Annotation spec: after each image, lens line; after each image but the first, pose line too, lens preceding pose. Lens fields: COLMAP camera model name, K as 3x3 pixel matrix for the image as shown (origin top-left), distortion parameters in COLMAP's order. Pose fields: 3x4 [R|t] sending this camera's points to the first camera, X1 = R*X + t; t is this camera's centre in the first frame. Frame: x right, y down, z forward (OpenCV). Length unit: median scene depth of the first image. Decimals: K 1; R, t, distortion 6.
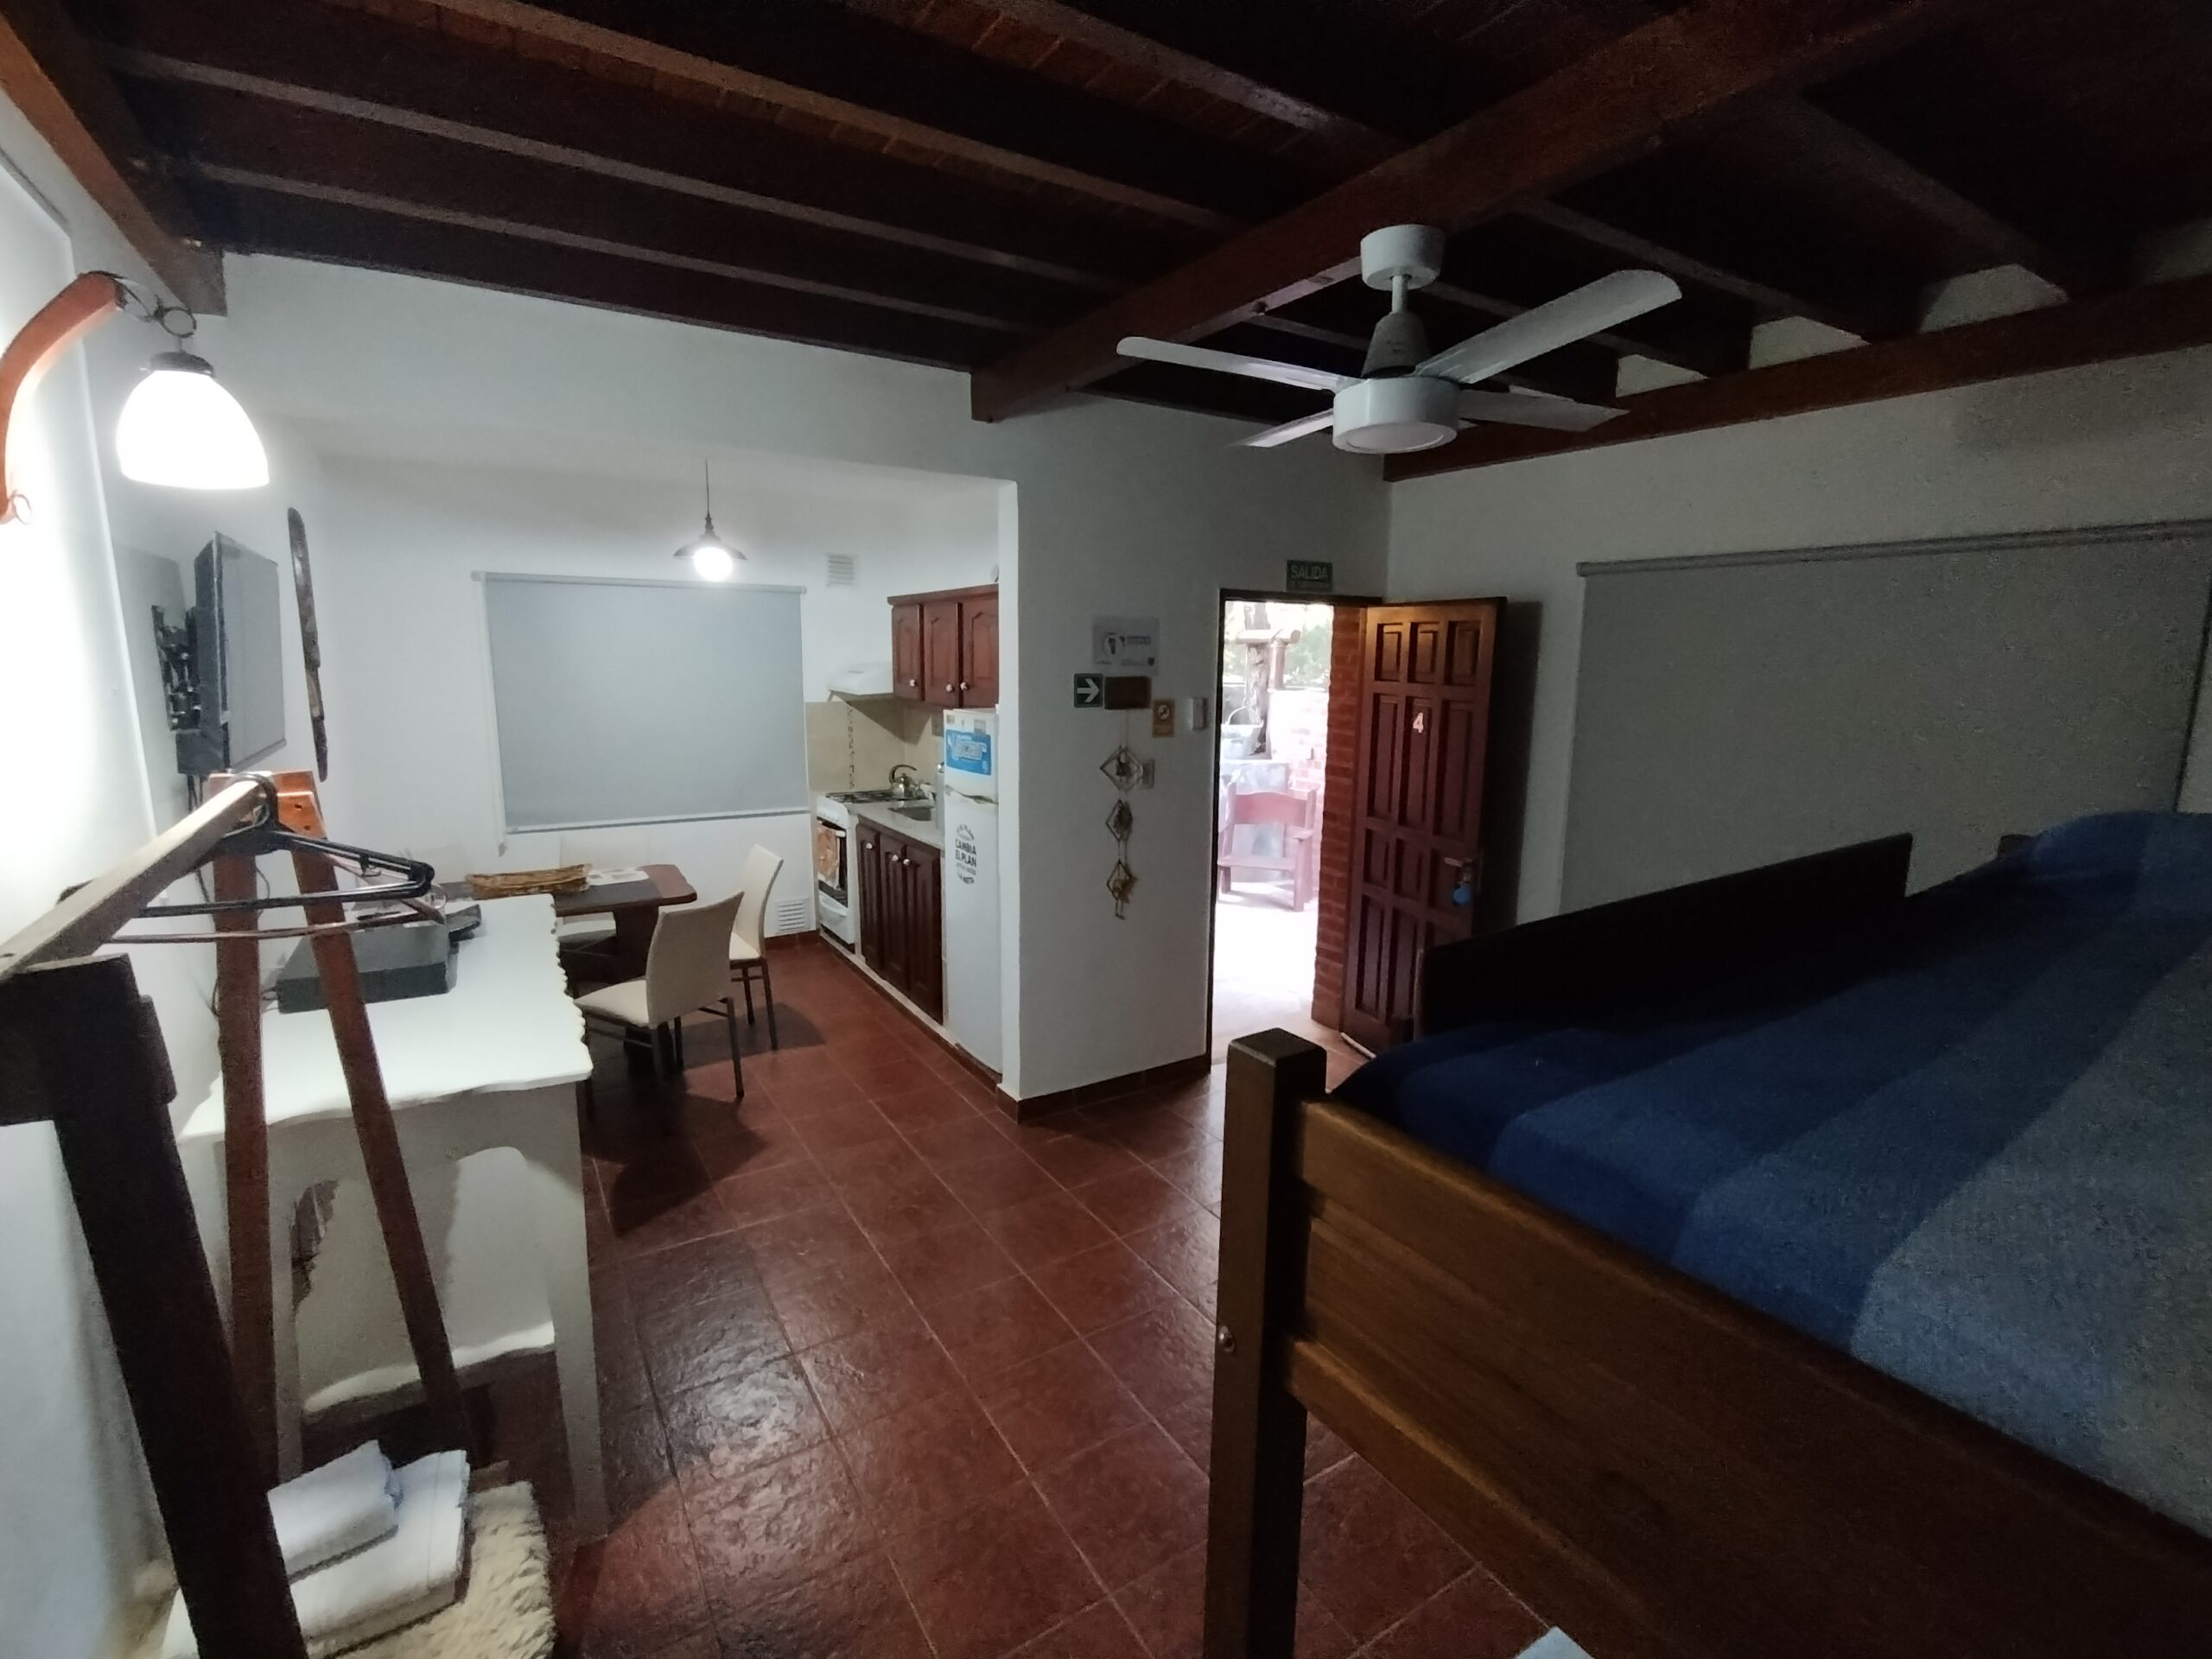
lens RADIAL K [[1010.3, 0, 1107.2], [0, 1010.3, 822.7], [0, 0, 1]] dist [-0.006214, -0.000342]
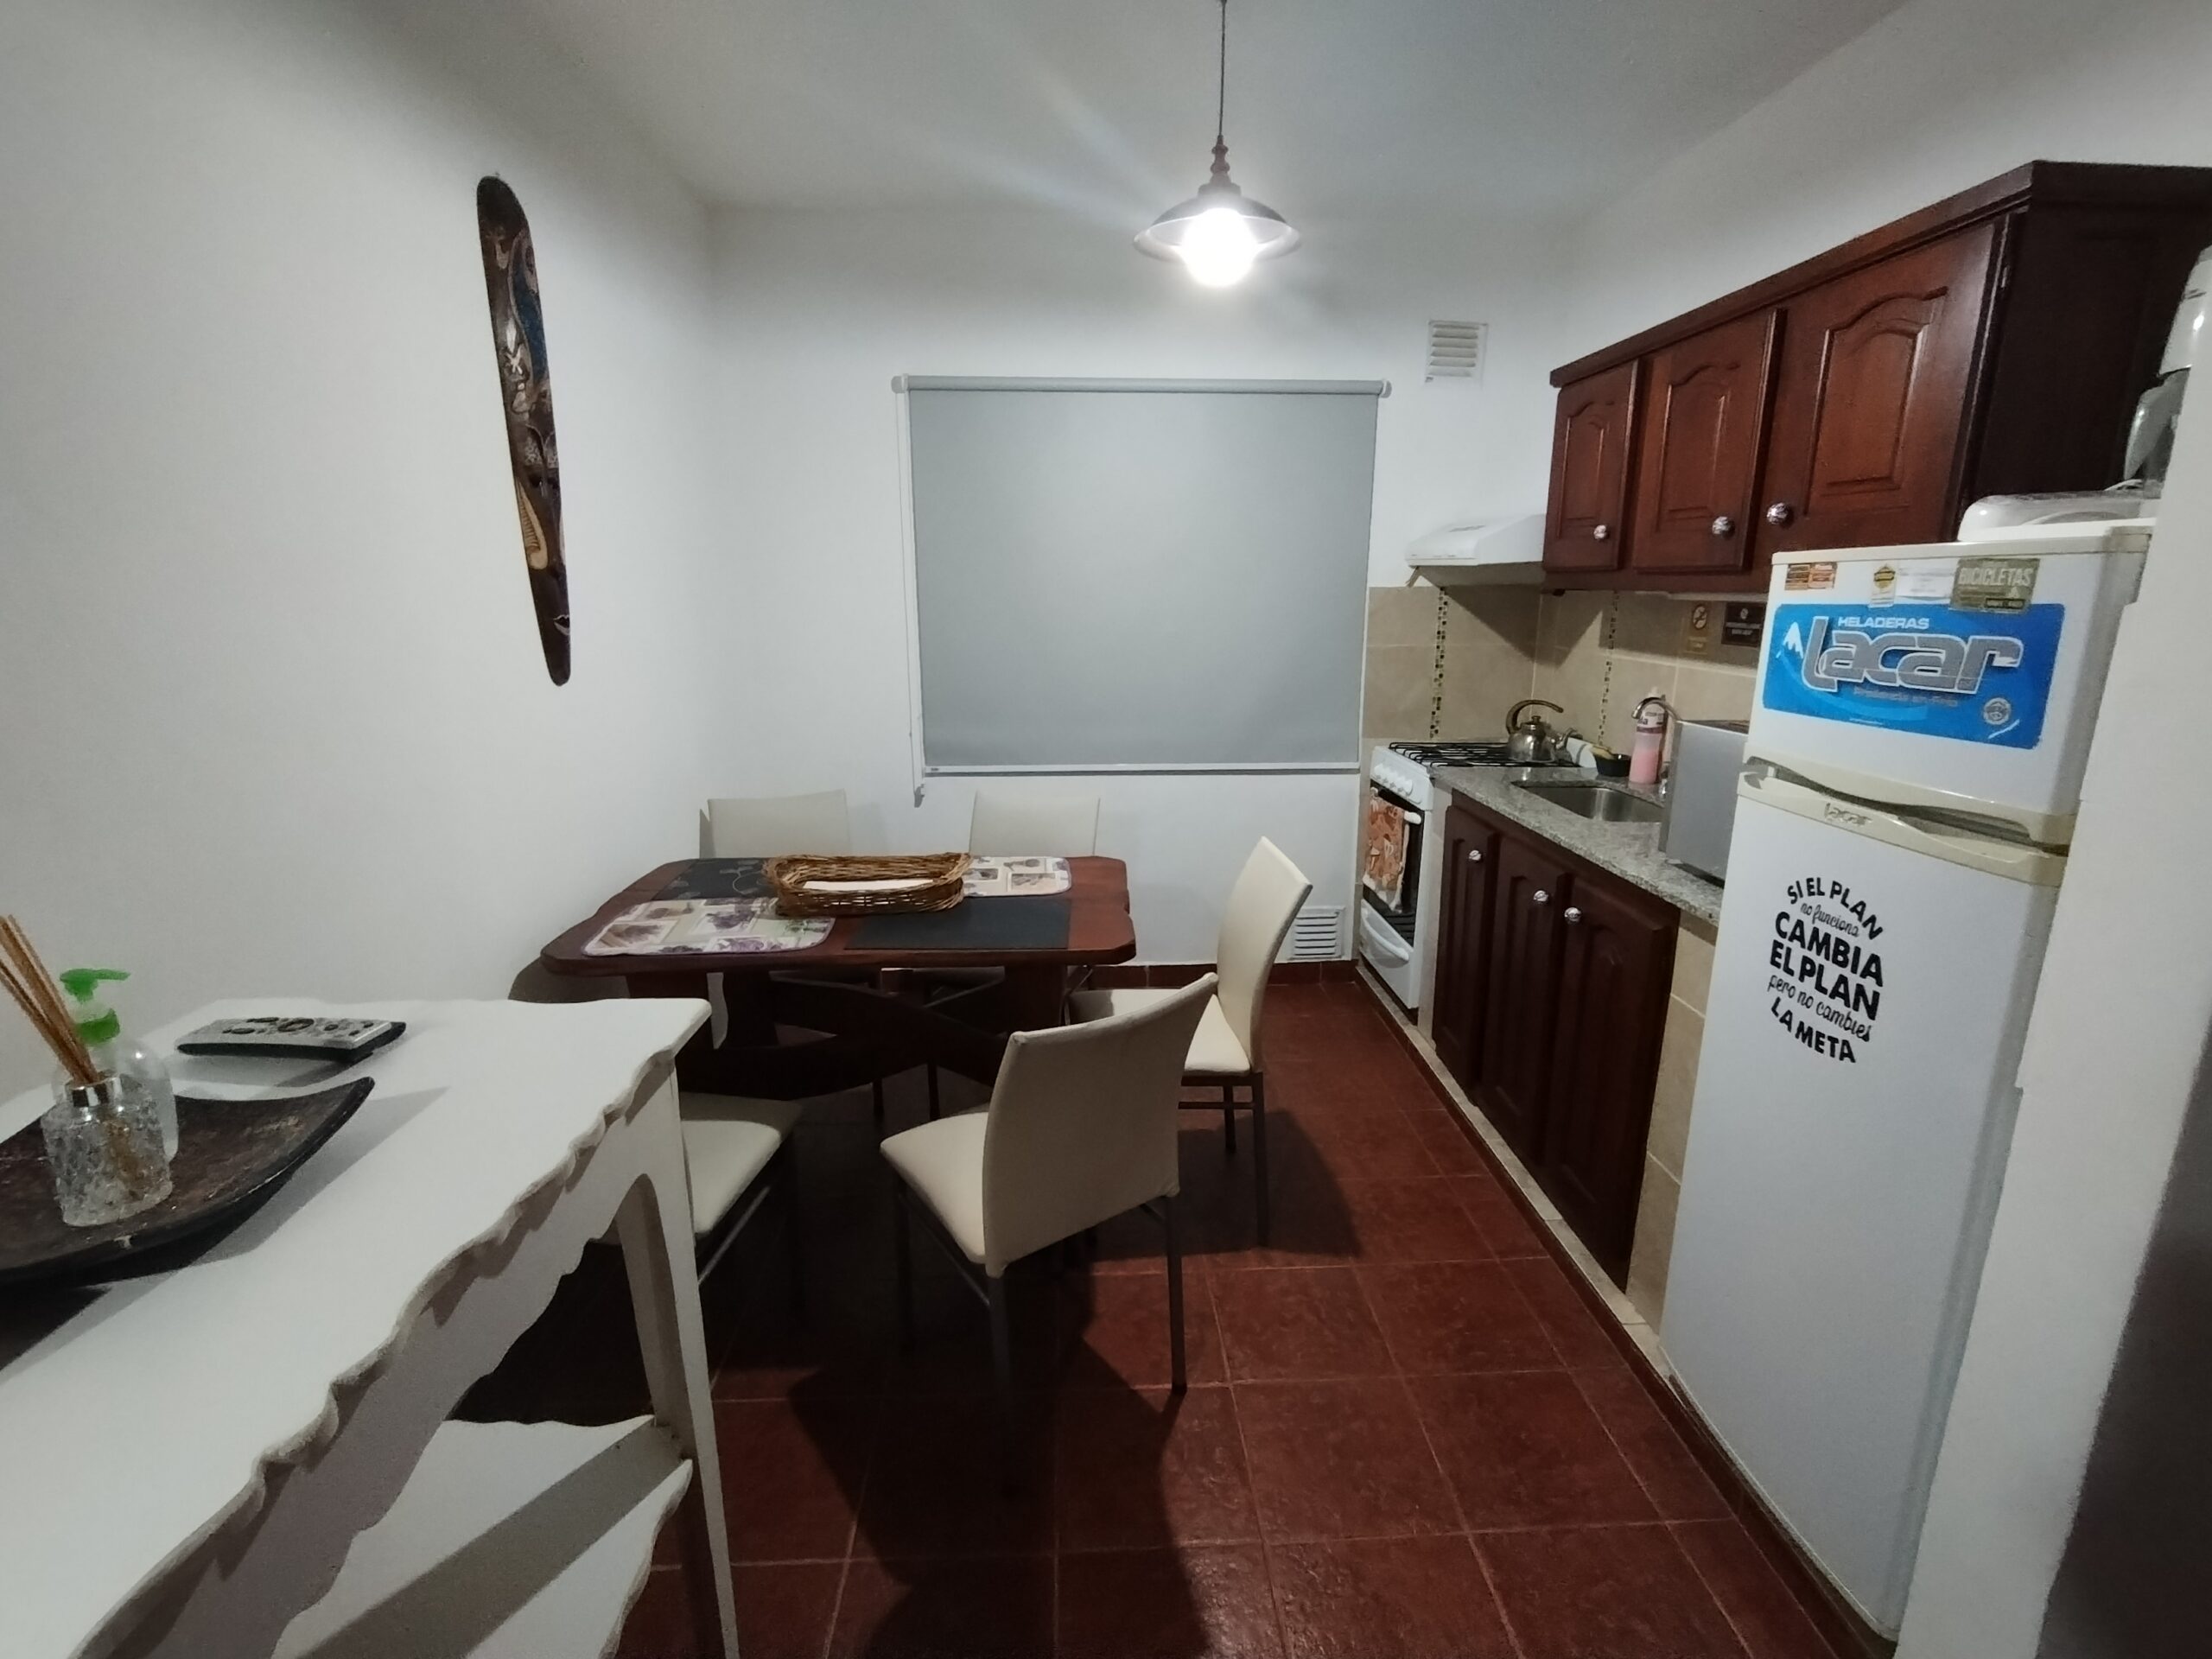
lens RADIAL K [[1010.3, 0, 1107.2], [0, 1010.3, 822.7], [0, 0, 1]] dist [-0.006214, -0.000342]
pose [[0.869934, 0.101810, -0.482545, -0.149038], [-0.070681, 0.994097, 0.082315, -0.022324], [0.488076, -0.037502, 0.871995, 0.450802]]
